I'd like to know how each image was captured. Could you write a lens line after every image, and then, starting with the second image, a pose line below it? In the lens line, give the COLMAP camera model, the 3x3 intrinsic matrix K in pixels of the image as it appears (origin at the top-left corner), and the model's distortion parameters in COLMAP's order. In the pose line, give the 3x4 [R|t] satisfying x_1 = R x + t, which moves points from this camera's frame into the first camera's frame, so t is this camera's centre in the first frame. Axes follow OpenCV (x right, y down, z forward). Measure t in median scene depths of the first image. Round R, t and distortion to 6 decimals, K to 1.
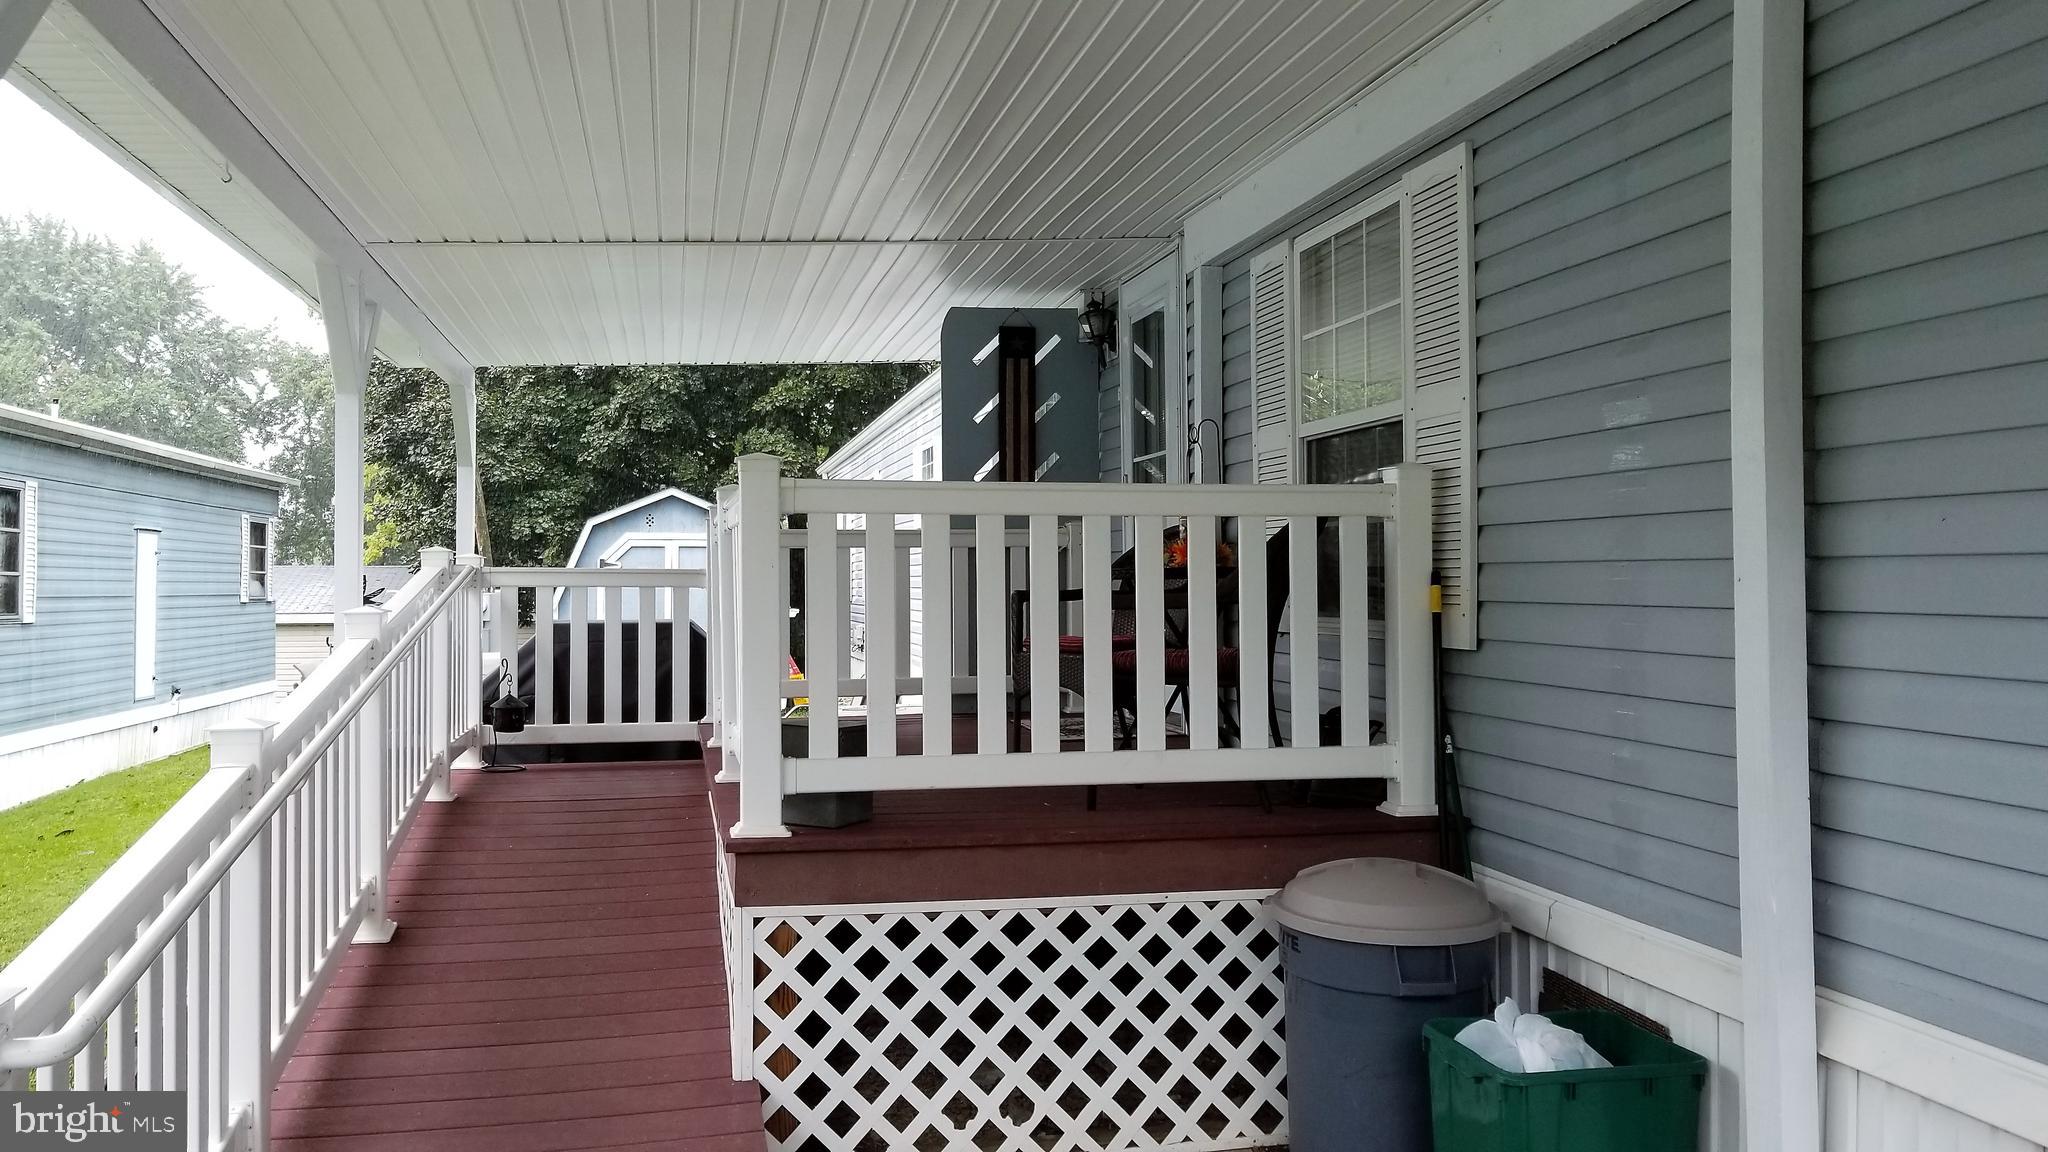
lens RADIAL K [[1626.7, 0, 1013.2], [0, 1626.7, 545.3], [0, 0, 1]] dist [0.054679, -0.087789]
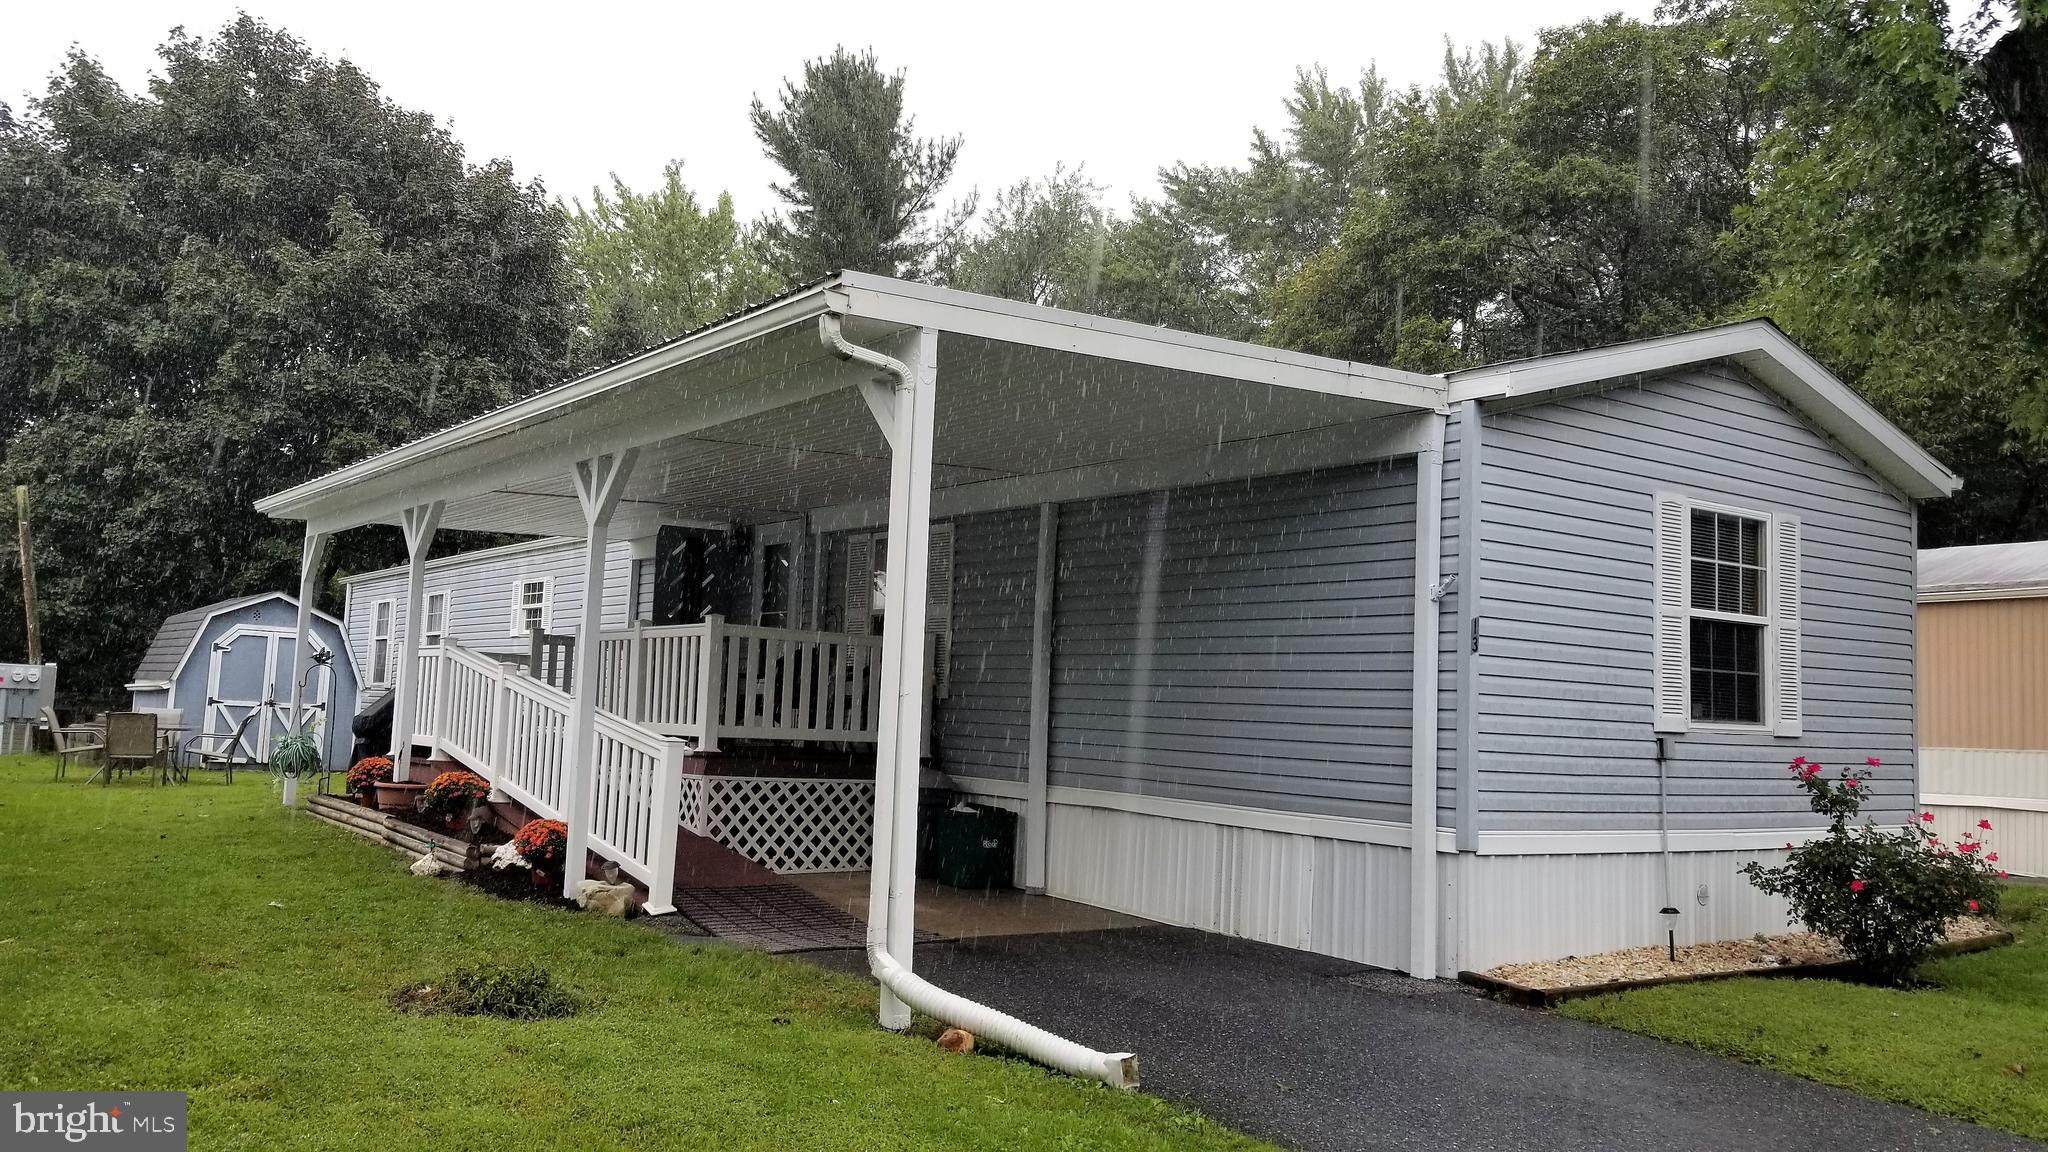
lens RADIAL K [[1626.7, 0, 1013.2], [0, 1626.7, 545.3], [0, 0, 1]] dist [0.054679, -0.087789]
pose [[0.914526, 0.083726, 0.395767, -0.140082], [-0.053674, 0.994811, -0.086428, 0.006890], [-0.400949, 0.057798, 0.914275, -0.306357]]
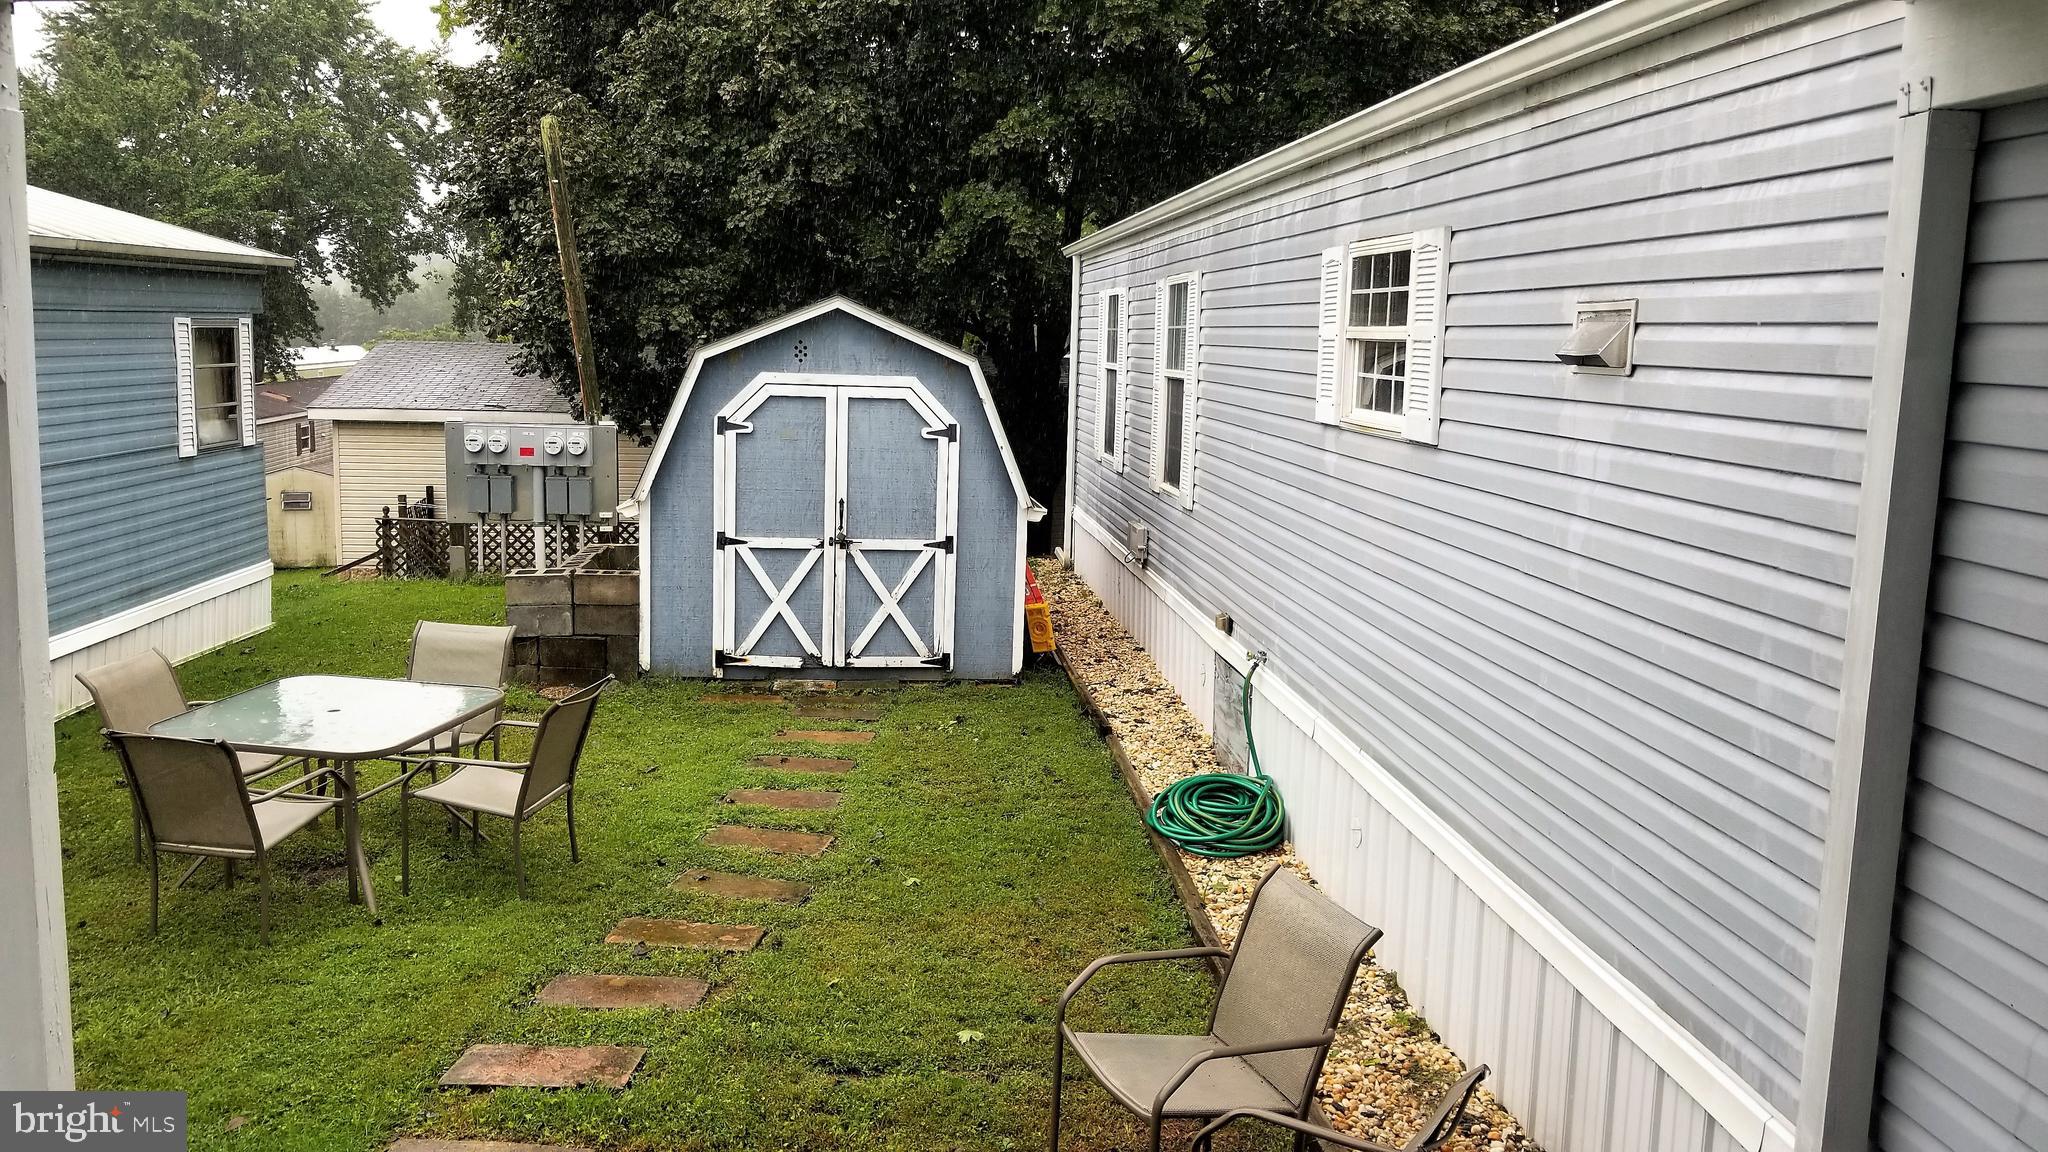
lens RADIAL K [[1607.3, 0, 975.4], [0, 1607.3, 572.7], [0, 0, 1]] dist [0.122171, -0.206703]
pose [[0.989006, 0.044304, -0.141084, -0.054355], [-0.019582, 0.984900, 0.172014, -0.027281], [0.146575, -0.167360, 0.974939, 0.310453]]
